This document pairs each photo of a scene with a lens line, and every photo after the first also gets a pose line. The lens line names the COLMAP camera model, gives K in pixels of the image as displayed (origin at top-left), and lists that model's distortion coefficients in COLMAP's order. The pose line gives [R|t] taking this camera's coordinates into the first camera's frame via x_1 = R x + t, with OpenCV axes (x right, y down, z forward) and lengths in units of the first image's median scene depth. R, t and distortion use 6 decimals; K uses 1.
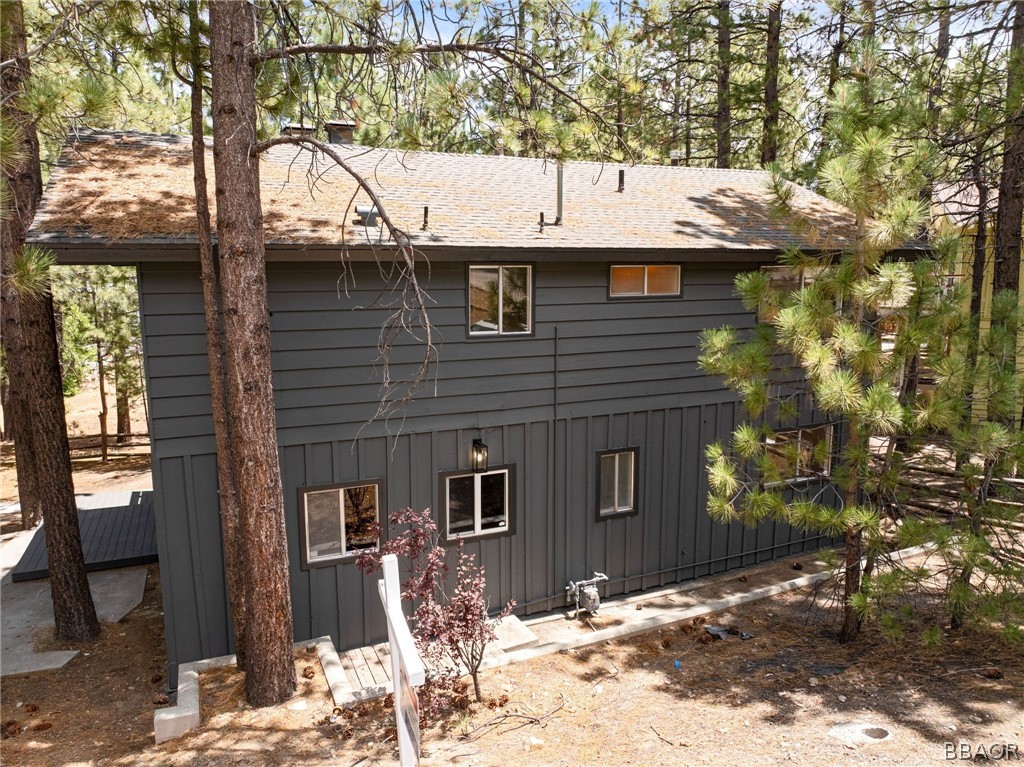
lens RADIAL K [[728.6, 0, 512.0], [0, 728.6, 383.5], [0, 0, 1]] dist [-0.040881, 0.002675]
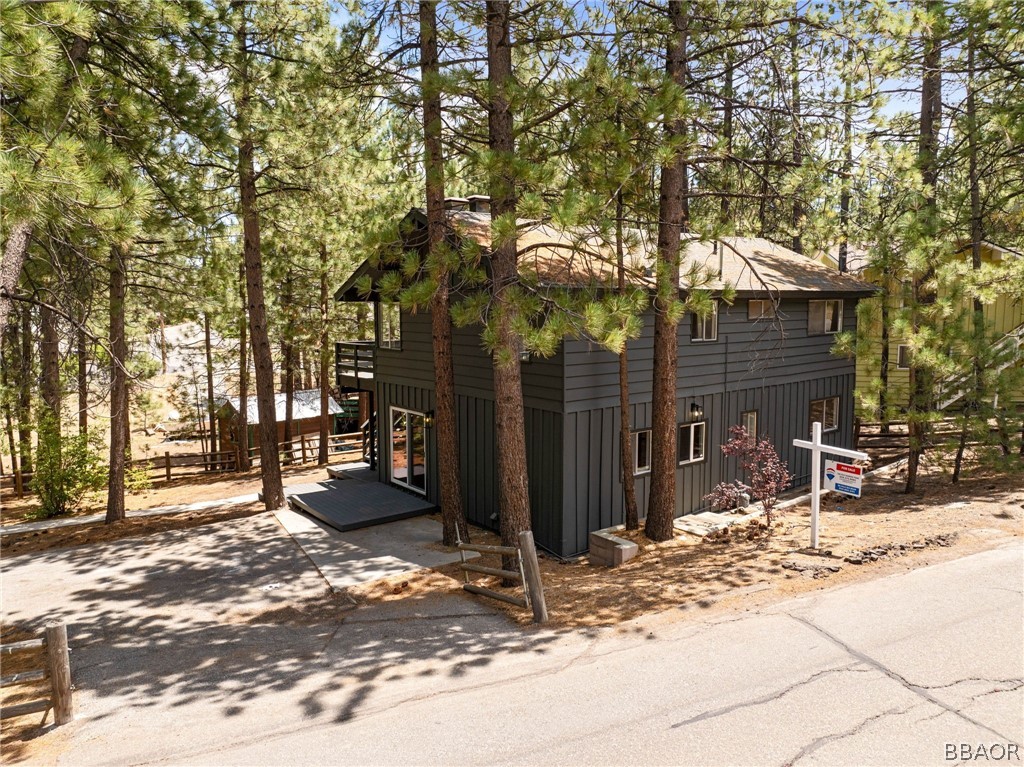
lens RADIAL K [[728.6, 0, 512.0], [0, 728.6, 383.5], [0, 0, 1]] dist [-0.040881, 0.002675]
pose [[0.969509, -0.031750, 0.242991, -0.852027], [0.043958, 0.998020, -0.044984, 0.087174], [-0.241082, 0.054294, 0.968985, -0.522805]]
